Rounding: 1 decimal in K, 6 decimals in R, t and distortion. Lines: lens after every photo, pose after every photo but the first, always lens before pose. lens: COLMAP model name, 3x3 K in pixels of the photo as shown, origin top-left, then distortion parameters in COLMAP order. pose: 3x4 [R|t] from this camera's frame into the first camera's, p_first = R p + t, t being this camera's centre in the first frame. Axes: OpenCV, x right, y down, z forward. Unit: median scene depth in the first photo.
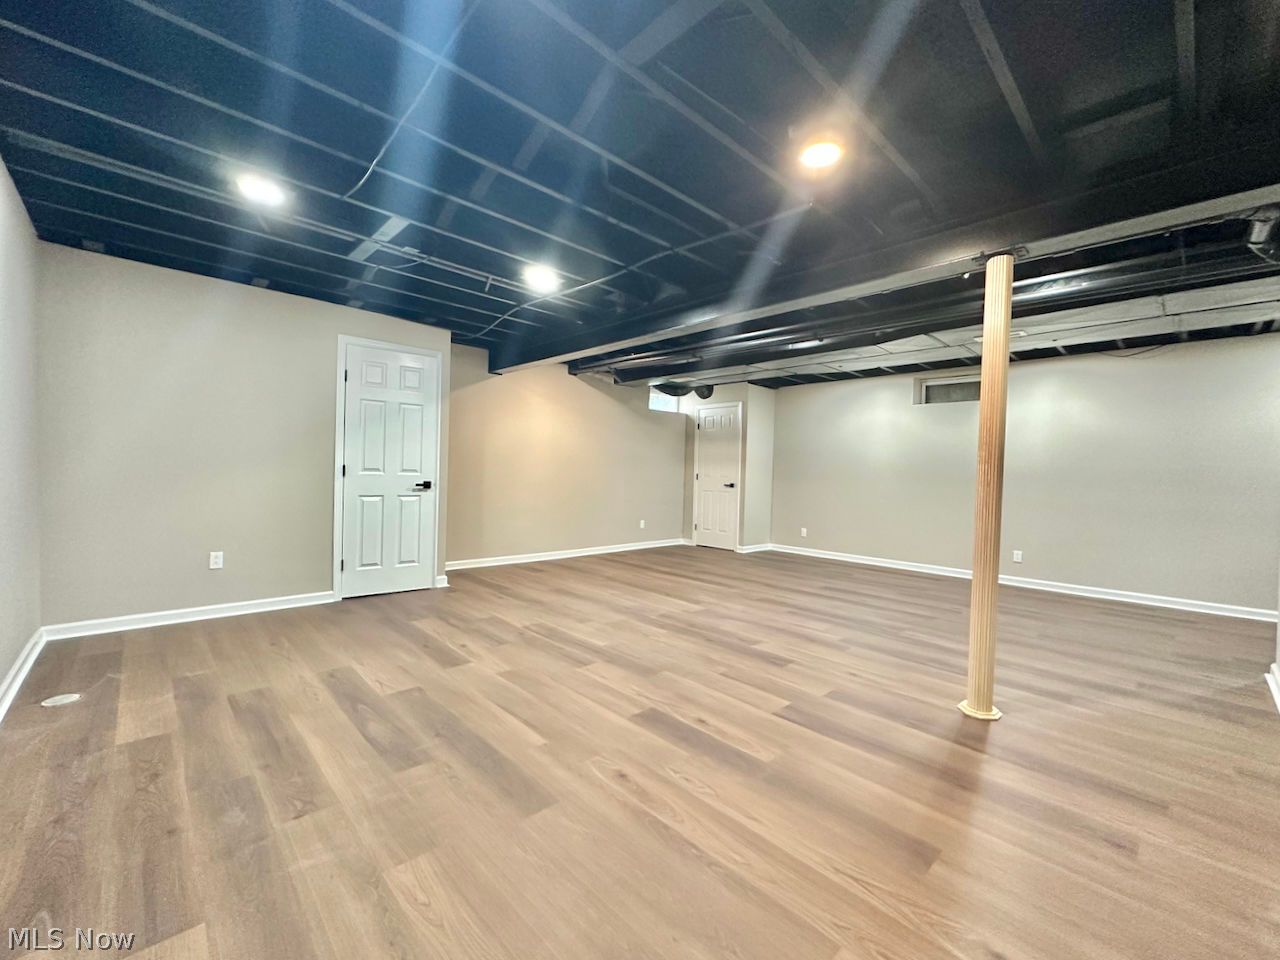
lens RADIAL K [[522.0, 0, 640.0], [0, 522.0, 480.0], [0, 0, 1]] dist [-0.003159, -0.000227]
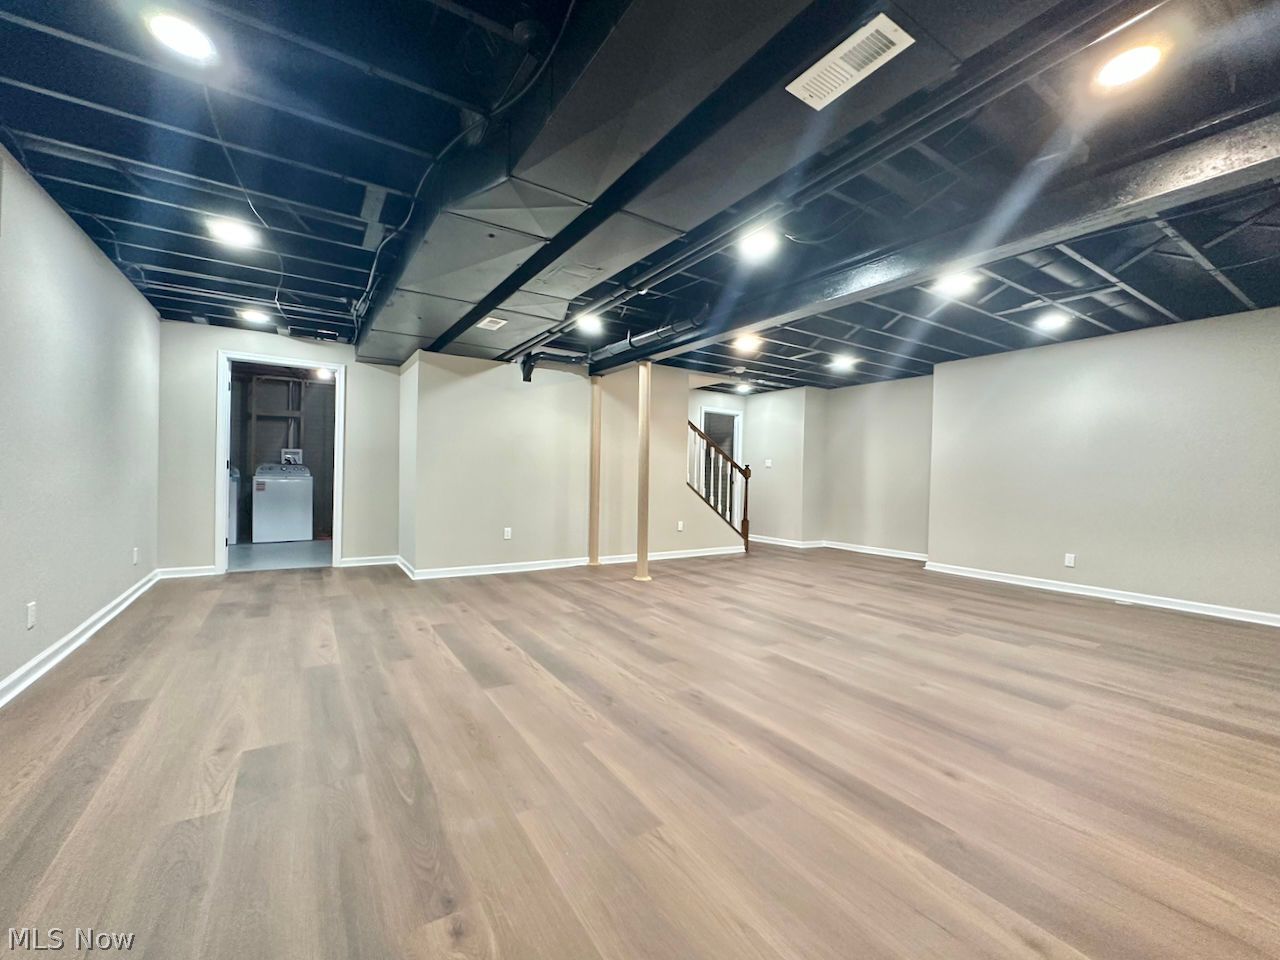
lens RADIAL K [[522.0, 0, 640.0], [0, 522.0, 480.0], [0, 0, 1]] dist [-0.003159, -0.000227]
pose [[-0.981516, -0.051284, 0.184378, 0.189961], [-0.047186, 0.998533, 0.026548, -0.003656], [-0.185469, 0.017357, -0.982497, 1.931234]]
